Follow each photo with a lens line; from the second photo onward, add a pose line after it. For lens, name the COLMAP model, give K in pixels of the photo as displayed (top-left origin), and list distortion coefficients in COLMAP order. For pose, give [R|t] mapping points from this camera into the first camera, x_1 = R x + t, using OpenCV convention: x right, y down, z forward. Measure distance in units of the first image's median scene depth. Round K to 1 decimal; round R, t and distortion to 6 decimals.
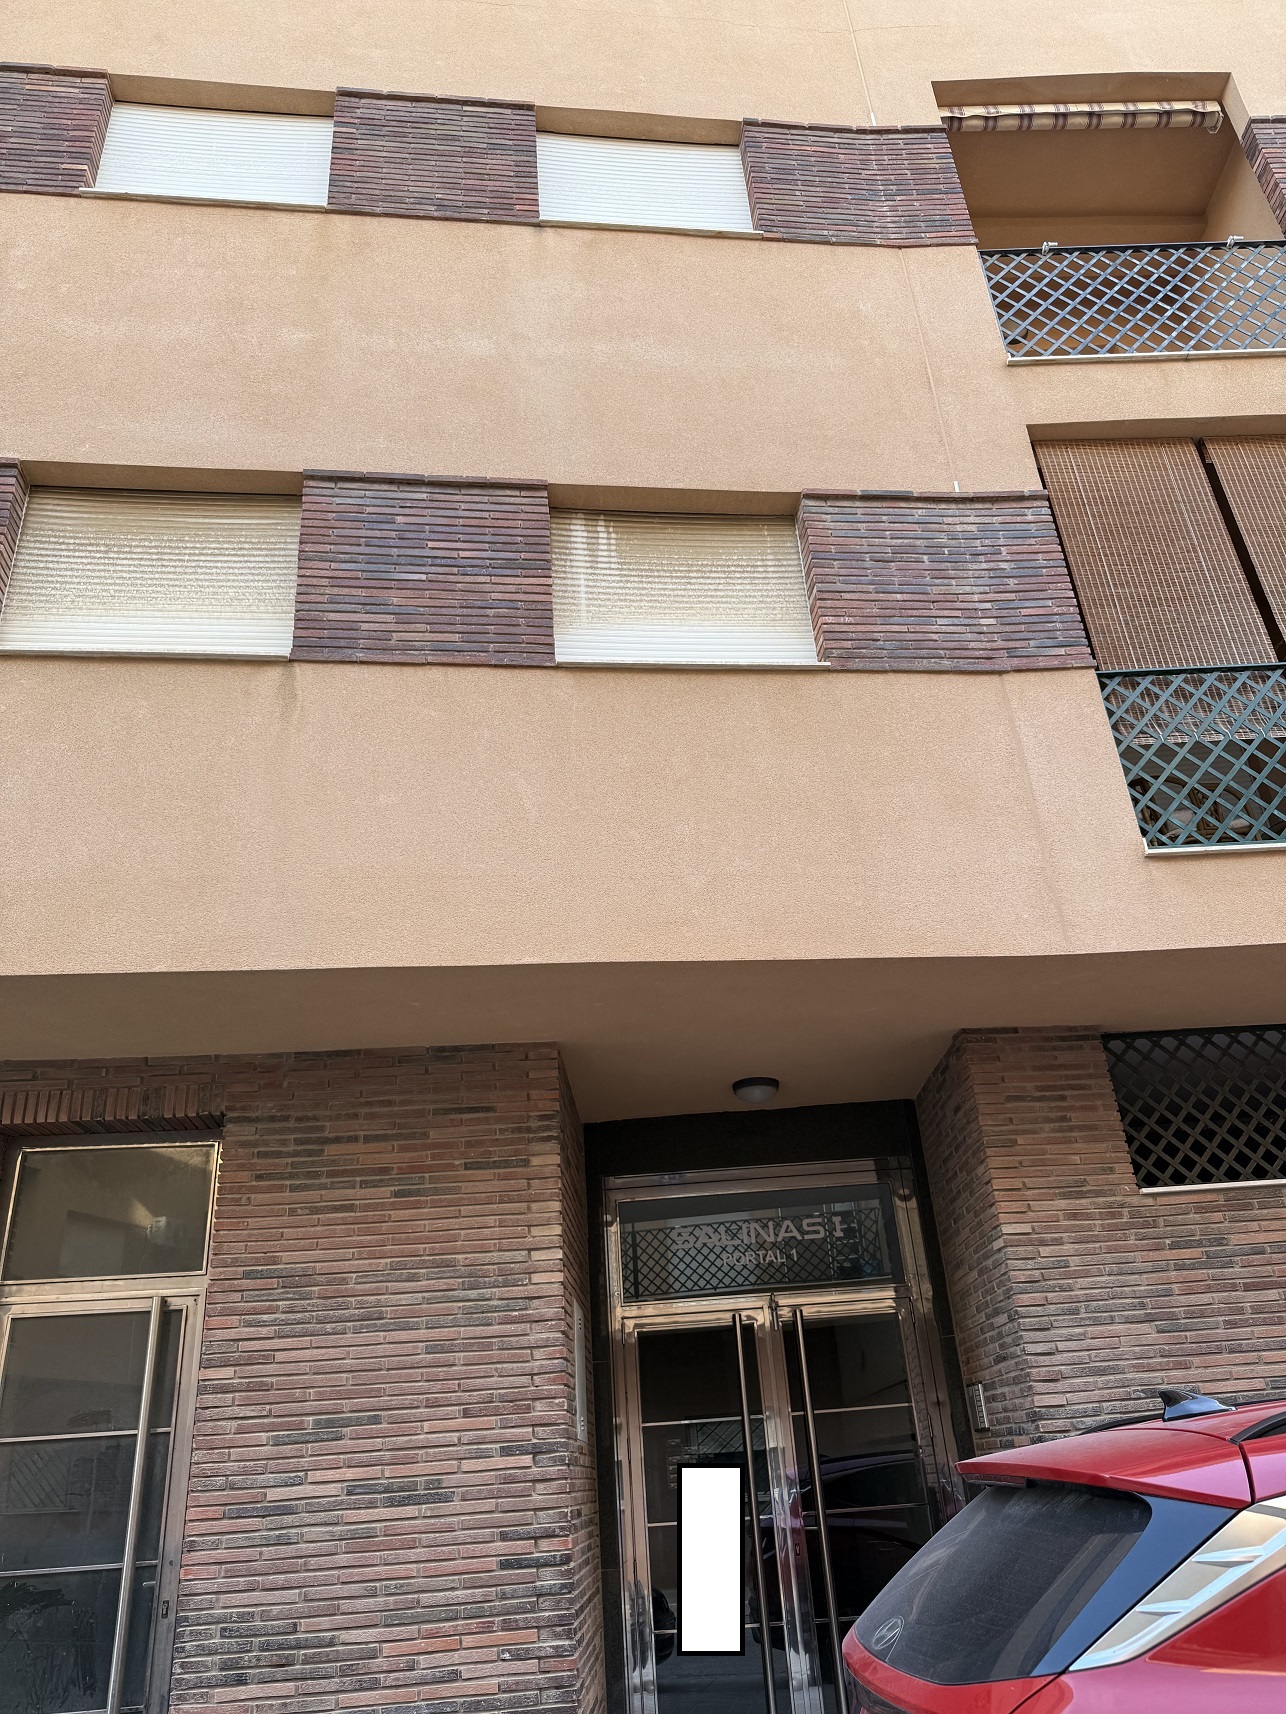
lens RADIAL K [[1222.0, 0, 651.0], [0, 1222.0, 852.0], [0, 0, 1]] dist [0.004966, -0.004478]
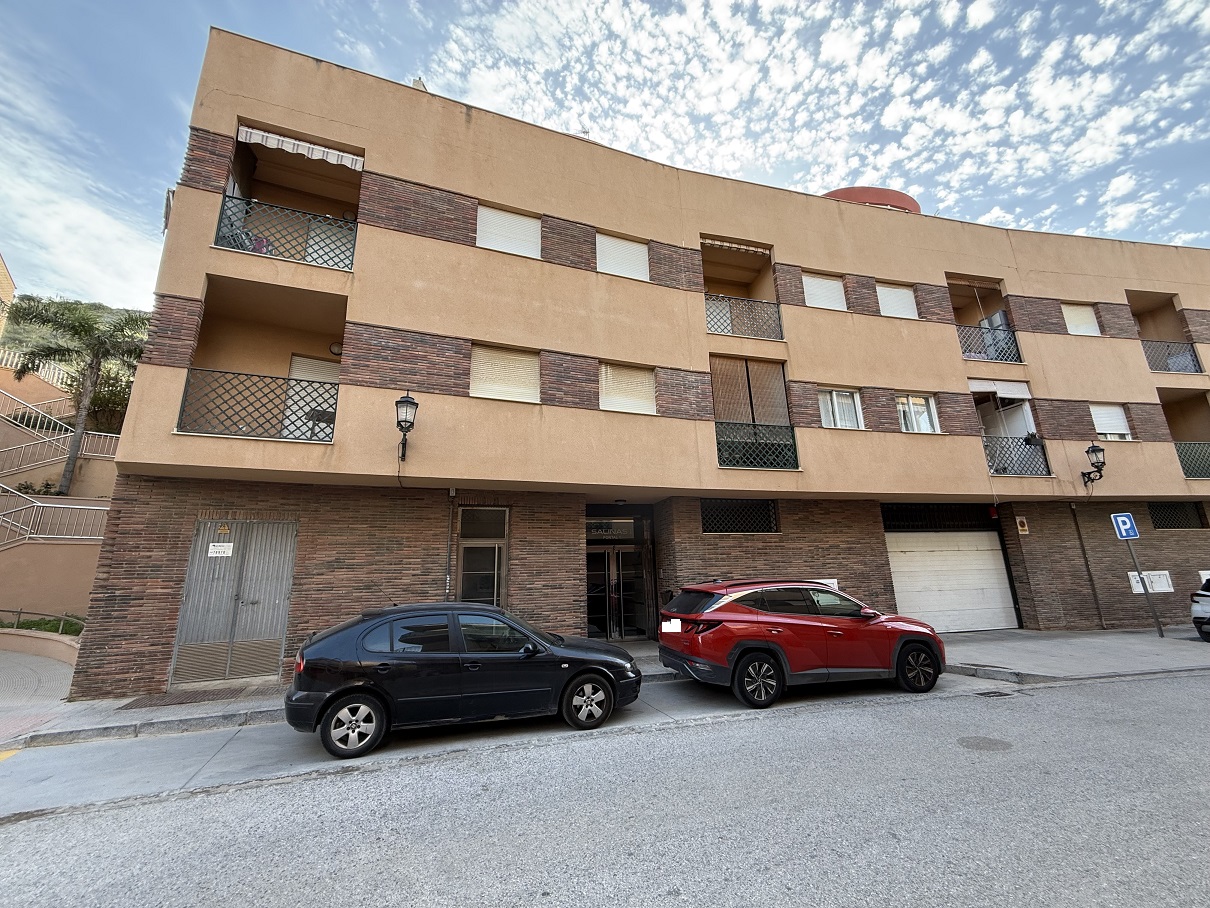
lens RADIAL K [[490.4, 0, 605.6], [0, 490.4, 450.2], [0, 0, 1]] dist [0.000518, -0.000367]
pose [[0.967602, 0.101682, 0.231099, -0.419947], [-0.148146, 0.969839, 0.193559, -0.333798], [-0.204447, -0.221525, 0.953482, -0.633815]]
